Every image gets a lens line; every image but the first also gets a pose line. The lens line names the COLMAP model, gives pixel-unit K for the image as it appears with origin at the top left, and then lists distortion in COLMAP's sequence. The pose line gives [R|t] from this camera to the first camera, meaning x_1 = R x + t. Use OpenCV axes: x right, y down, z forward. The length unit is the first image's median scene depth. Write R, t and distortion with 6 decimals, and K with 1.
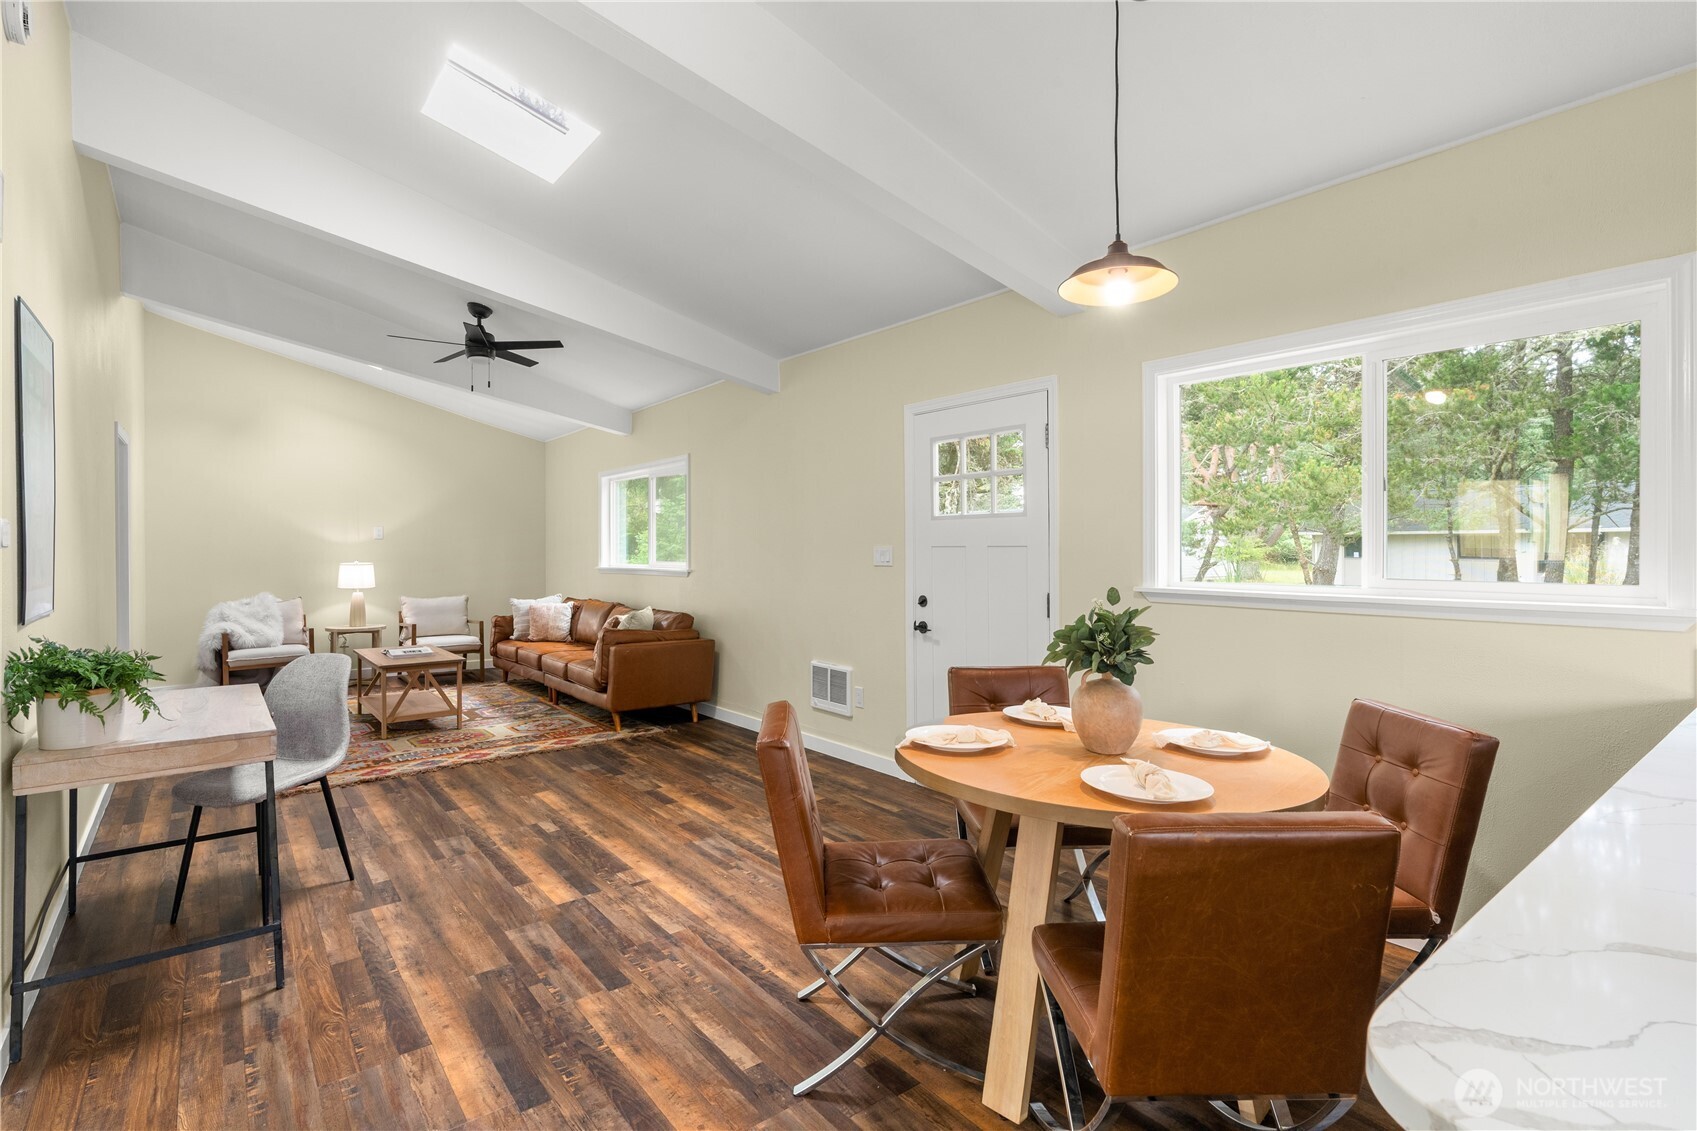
lens RADIAL K [[791.4, 0, 844.9], [0, 791.4, 548.2], [0, 0, 1]] dist [-0.000142, 0.000099]
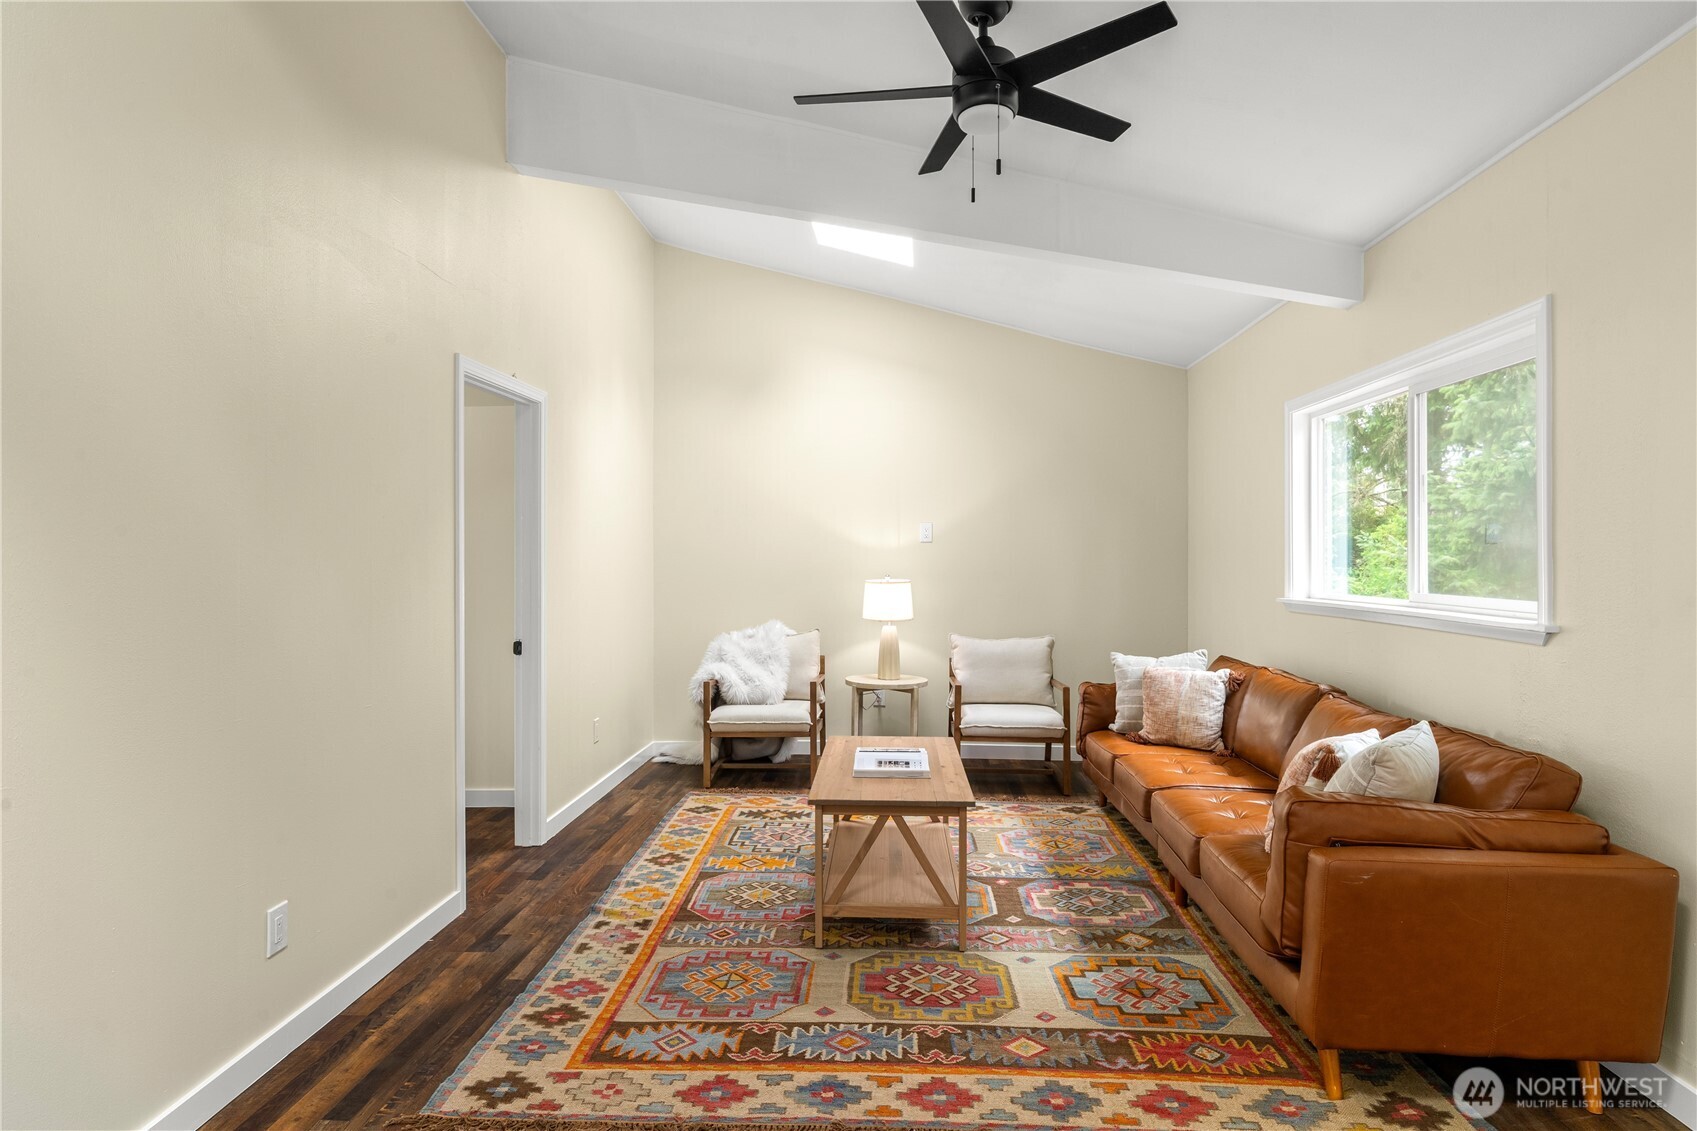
lens RADIAL K [[927.2, 0, 844.6], [0, 927.2, 548.8], [0, 0, 1]] dist [-0.001789, -0.001662]
pose [[0.727649, -0.000958, -0.685949, -0.127864], [-0.003725, 0.999979, -0.005347, -0.002631], [0.685940, 0.006446, 0.727630, 0.433338]]
